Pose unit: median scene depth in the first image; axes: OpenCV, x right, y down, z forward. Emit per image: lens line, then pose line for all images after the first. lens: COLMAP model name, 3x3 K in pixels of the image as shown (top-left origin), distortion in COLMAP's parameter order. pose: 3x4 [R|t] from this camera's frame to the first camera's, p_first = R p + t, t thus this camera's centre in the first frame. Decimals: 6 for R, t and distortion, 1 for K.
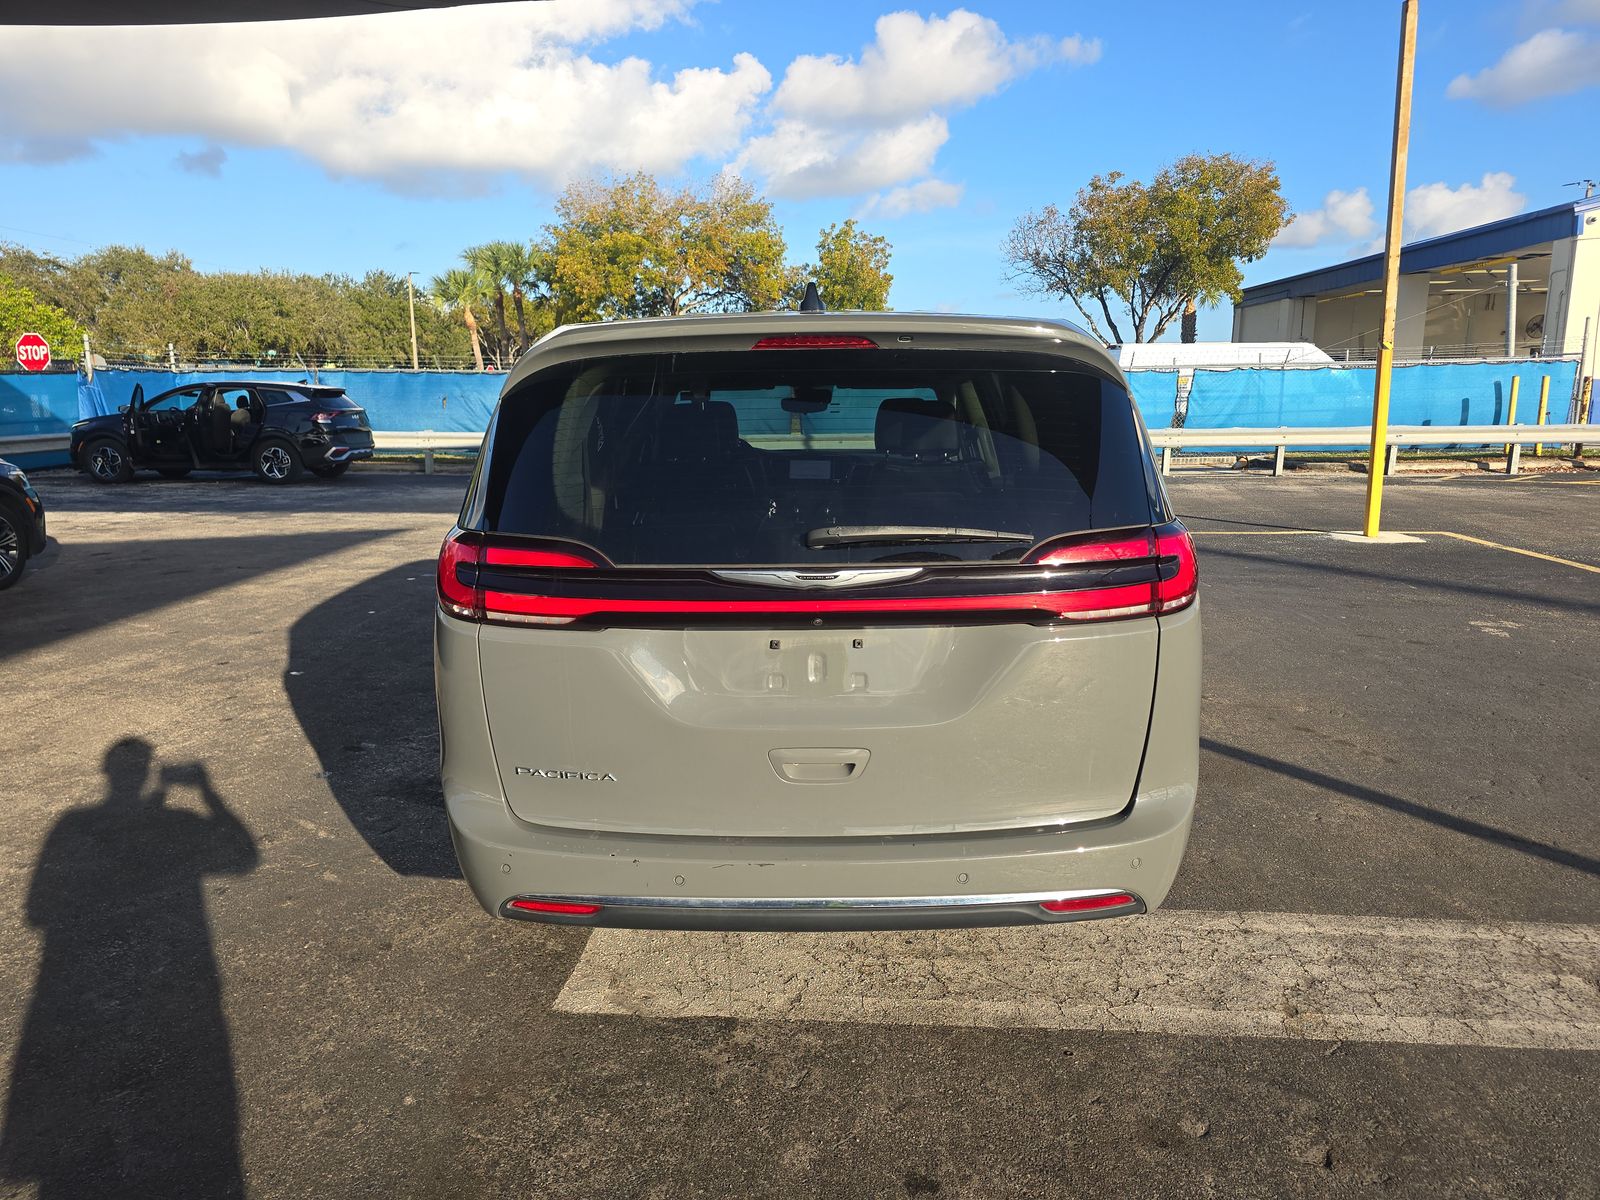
lens RADIAL K [[1070.7, 0, 795.0], [0, 1070.7, 596.0], [0, 0, 1]] dist [0.037700, -0.038055]
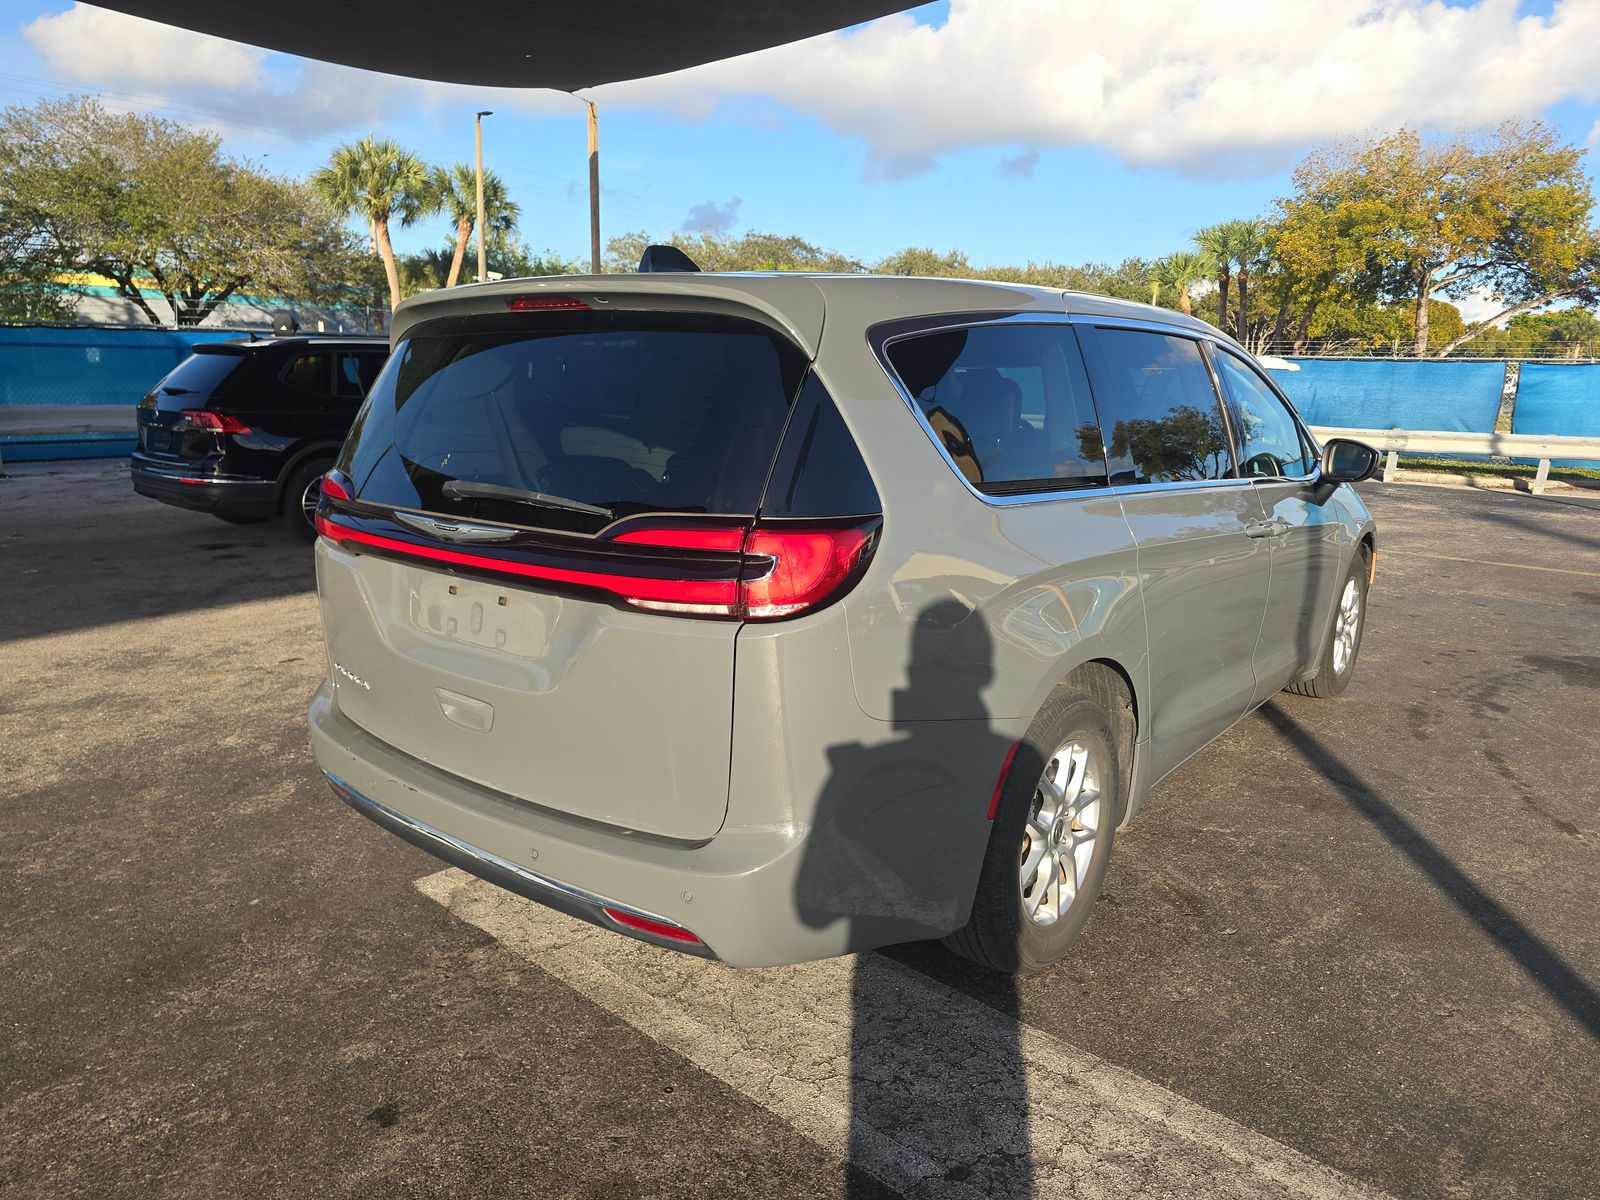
lens RADIAL K [[1076.3, 0, 800.0], [0, 1076.3, 600.0], [0, 0, 1]] dist [0.035829, -0.033102]
pose [[0.789286, 0.145171, -0.596618, 0.053127], [-0.136807, 0.988802, 0.059613, -0.003342], [0.598592, 0.034570, 0.800308, 0.020917]]
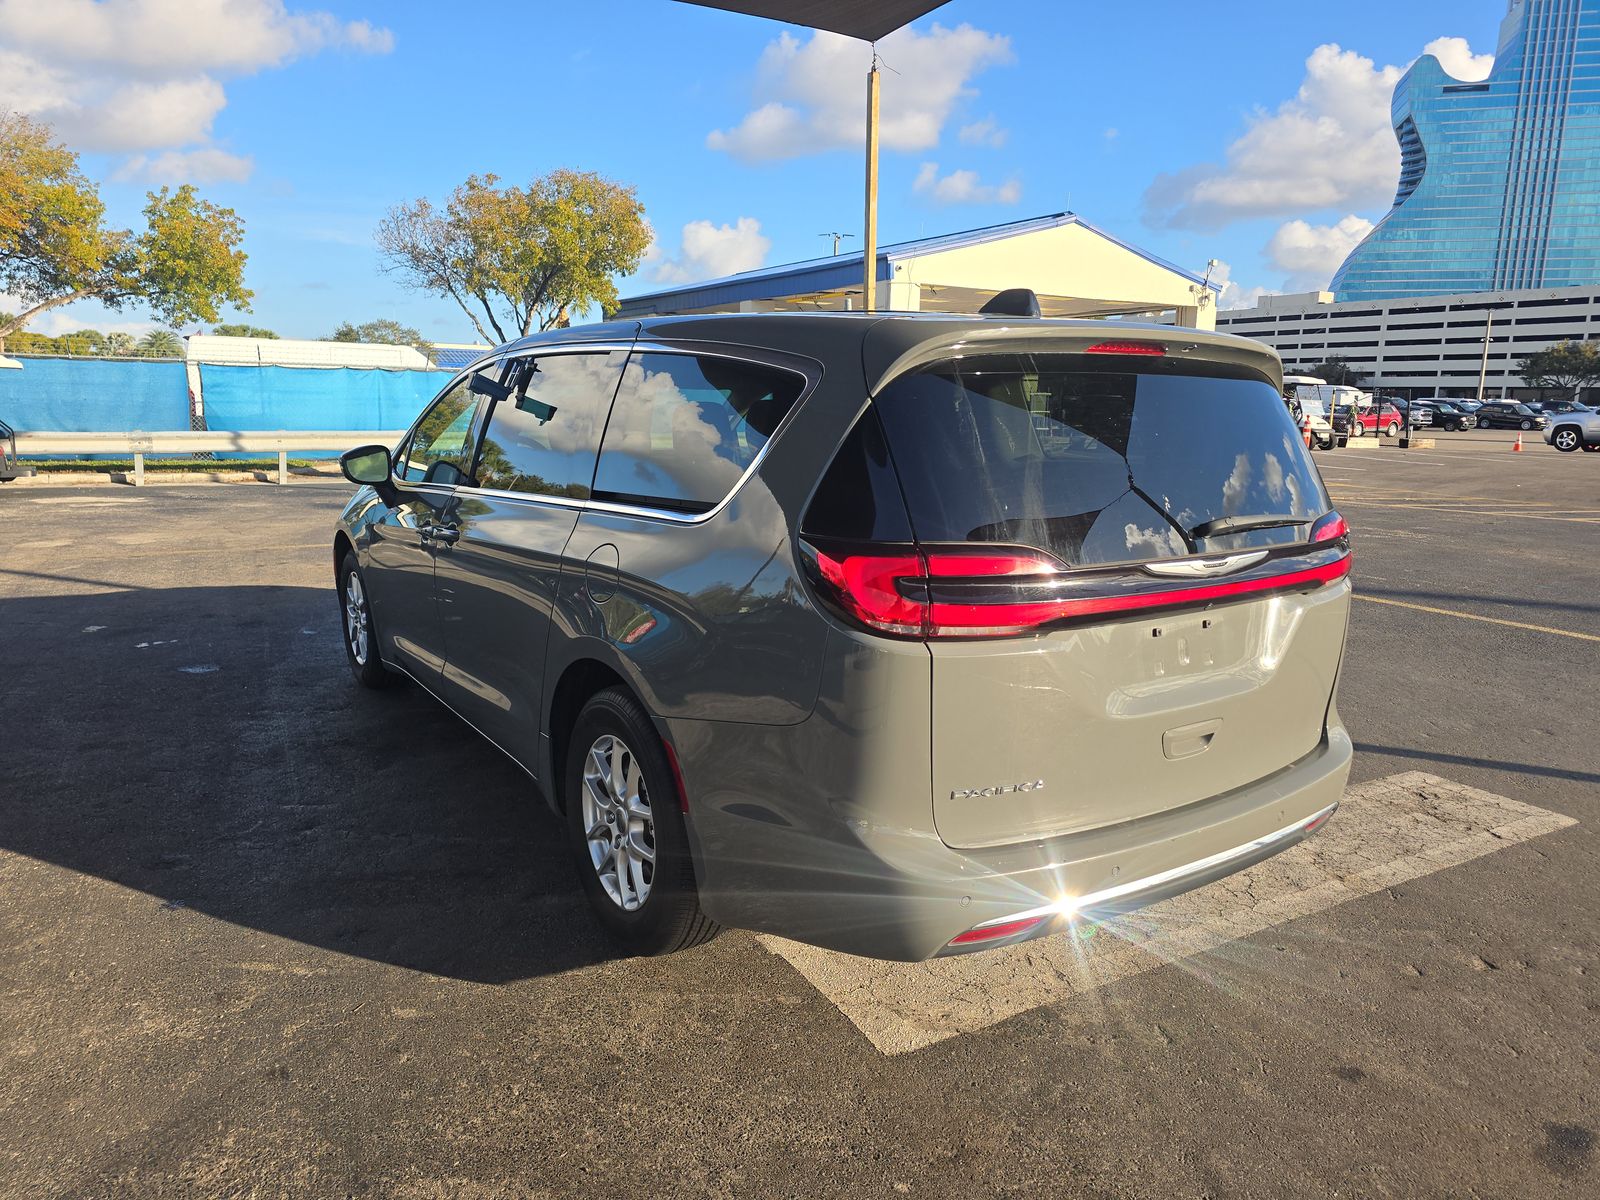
lens RADIAL K [[1070.7, 0, 795.0], [0, 1070.7, 596.0], [0, 0, 1]] dist [0.037700, -0.038055]
pose [[0.828868, -0.079347, 0.553789, -0.053728], [0.080102, 0.996524, 0.022892, -0.002574], [-0.553681, 0.025385, 0.832342, 0.018483]]
